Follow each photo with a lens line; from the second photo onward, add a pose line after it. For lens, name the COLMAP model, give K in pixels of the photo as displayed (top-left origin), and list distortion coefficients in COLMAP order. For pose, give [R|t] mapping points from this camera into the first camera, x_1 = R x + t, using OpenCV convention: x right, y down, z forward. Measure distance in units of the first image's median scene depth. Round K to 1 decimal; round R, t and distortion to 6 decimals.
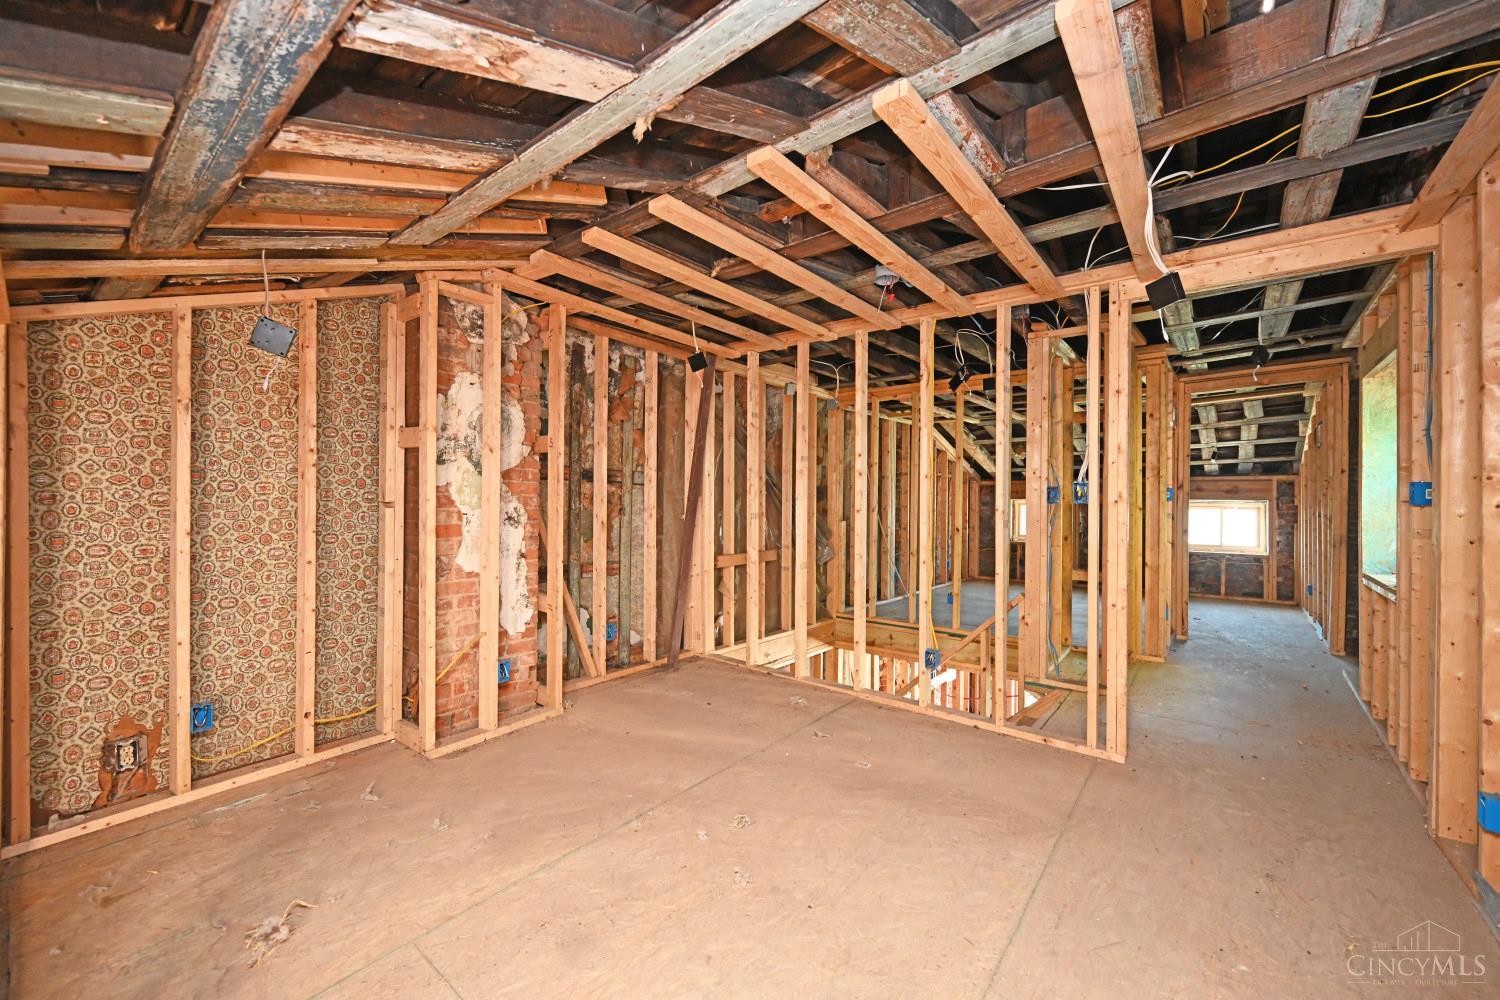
lens RADIAL K [[583.5, 0, 754.1], [0, 583.5, 499.3], [0, 0, 1]] dist [-0.002680, 0.000441]
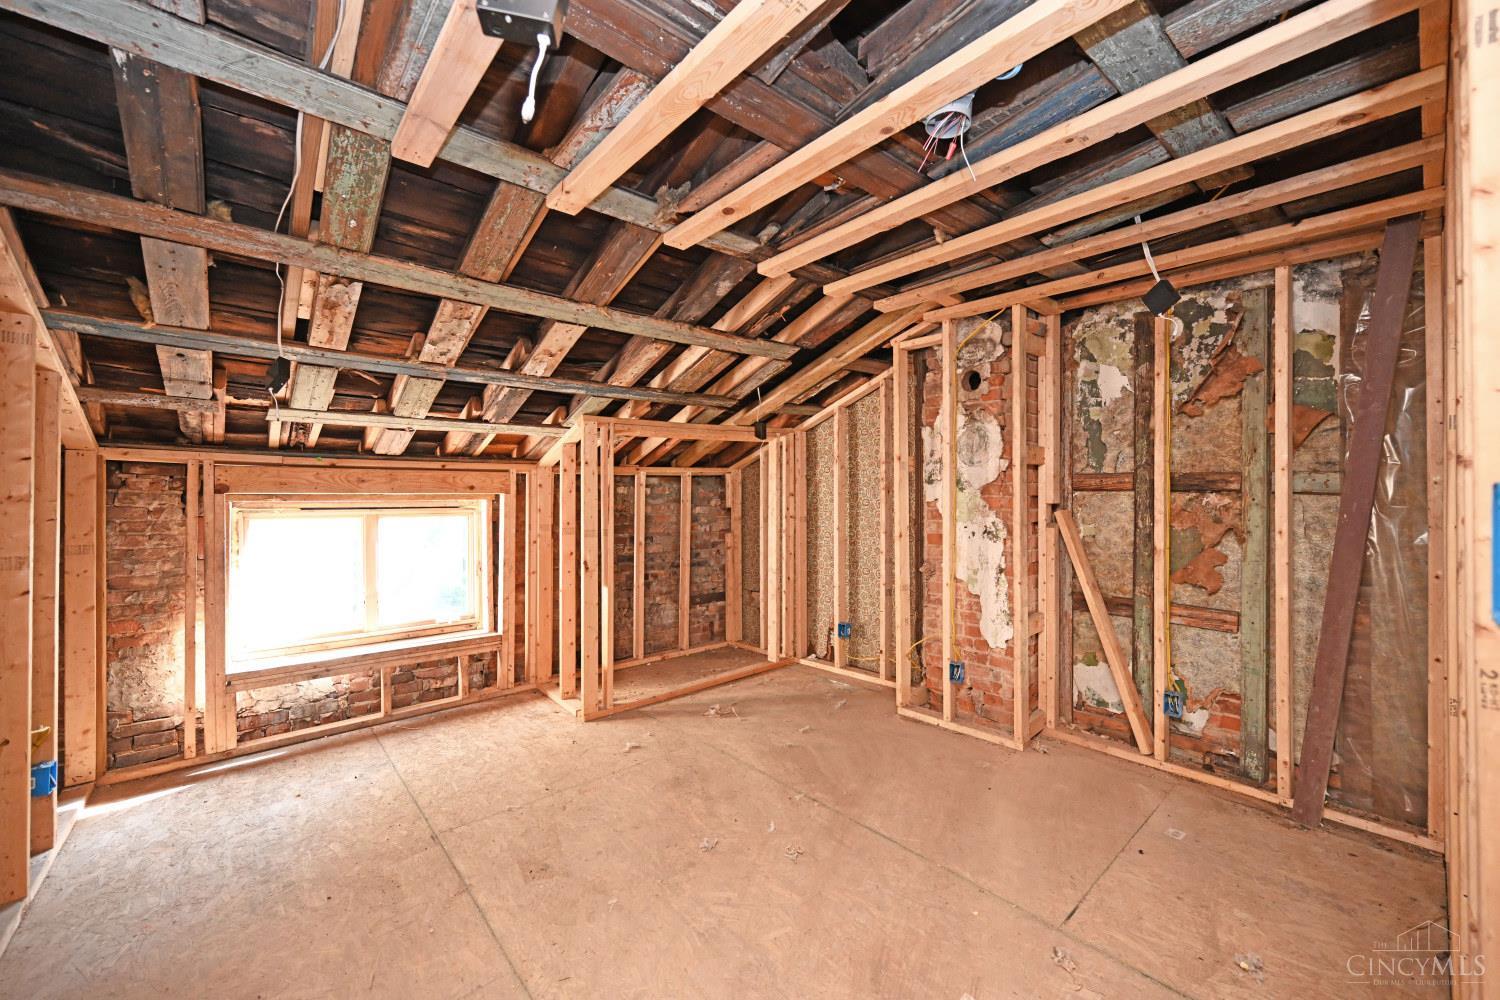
lens RADIAL K [[583.5, 0, 750.5], [0, 583.5, 495.0], [0, 0, 1]] dist [-0.002680, 0.000441]
pose [[-0.177006, -0.010050, -0.984158, 0.612272], [-0.003166, 0.999948, -0.009642, -0.020066], [0.984205, 0.001409, -0.177029, 0.707166]]
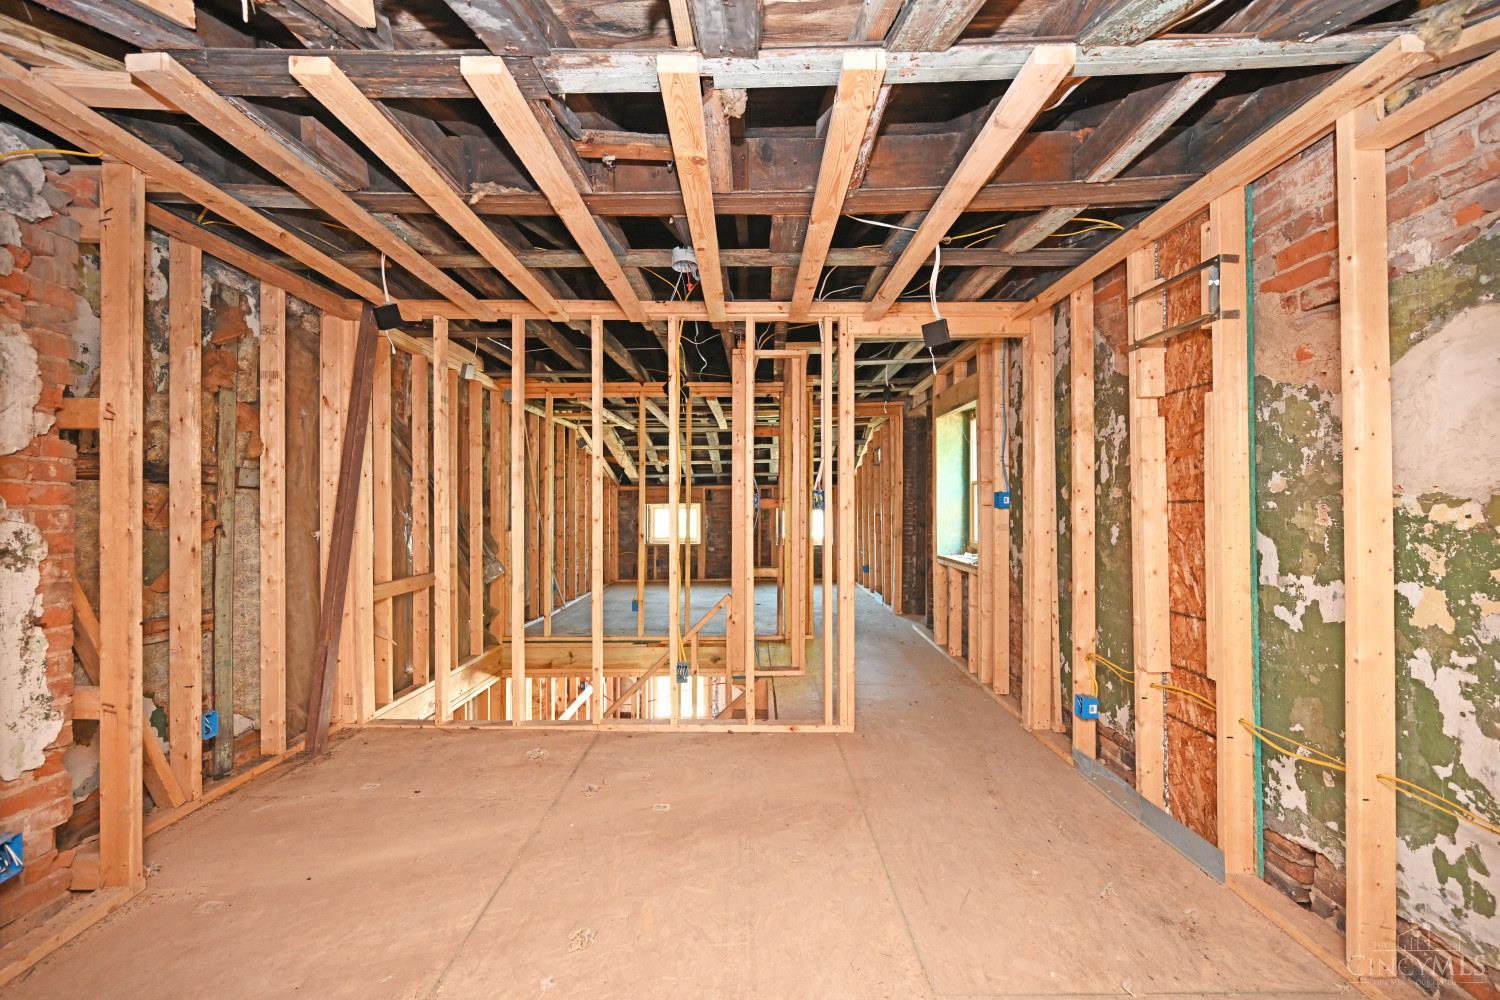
lens RADIAL K [[583.5, 0, 742.7], [0, 583.5, 505.0], [0, 0, 1]] dist [-0.002680, 0.000441]
pose [[0.783126, -0.008793, 0.621801, -0.209509], [0.006876, 0.999961, 0.005481, -0.007269], [-0.621825, -0.000017, 0.783156, 0.181350]]
